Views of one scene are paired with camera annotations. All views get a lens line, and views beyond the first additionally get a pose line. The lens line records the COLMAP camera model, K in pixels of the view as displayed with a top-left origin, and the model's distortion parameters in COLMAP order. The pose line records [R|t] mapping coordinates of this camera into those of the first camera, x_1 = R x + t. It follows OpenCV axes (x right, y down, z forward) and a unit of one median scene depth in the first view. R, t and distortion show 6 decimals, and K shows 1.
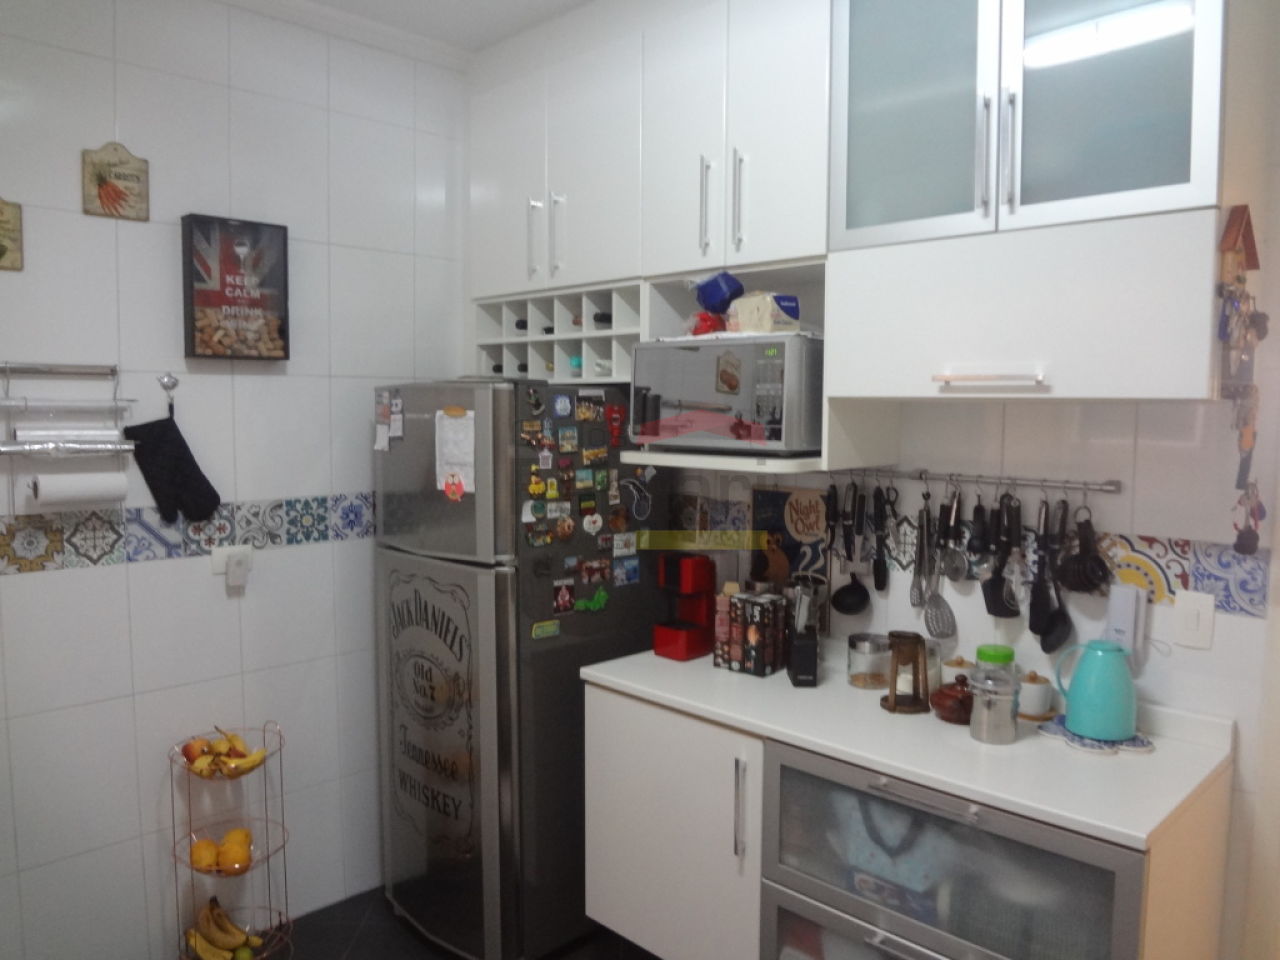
lens RADIAL K [[943.4, 0, 640.0], [0, 943.4, 480.0], [0, 0, 1]] dist [-0.047263, 0.003461]
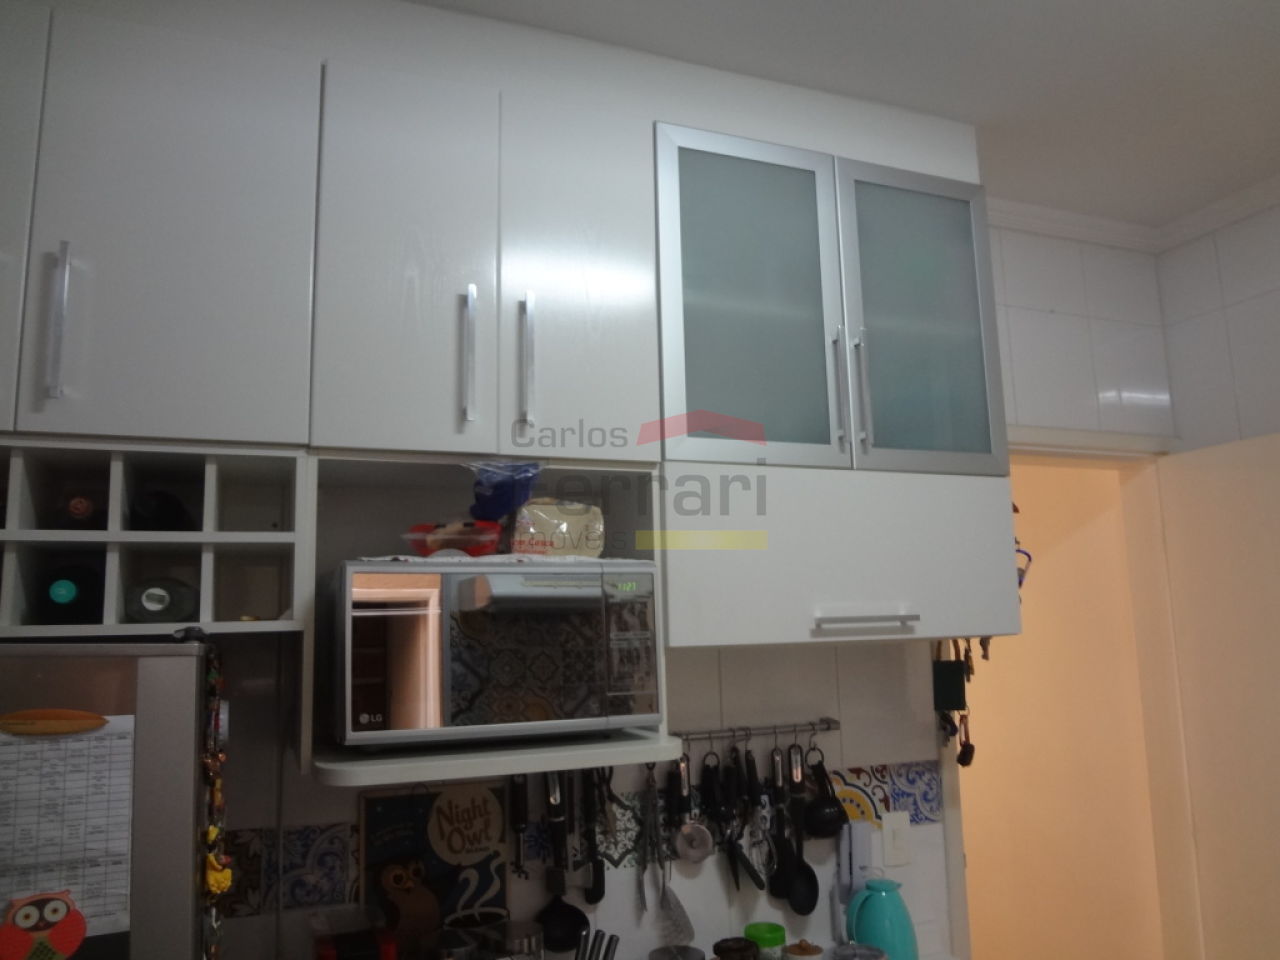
lens RADIAL K [[943.4, 0, 640.0], [0, 943.4, 480.0], [0, 0, 1]] dist [-0.047263, 0.003461]
pose [[0.388832, 0.123820, 0.912950, -0.506676], [0.101222, 0.979187, -0.175915, -0.087770], [-0.915731, 0.160812, 0.368206, 0.711992]]
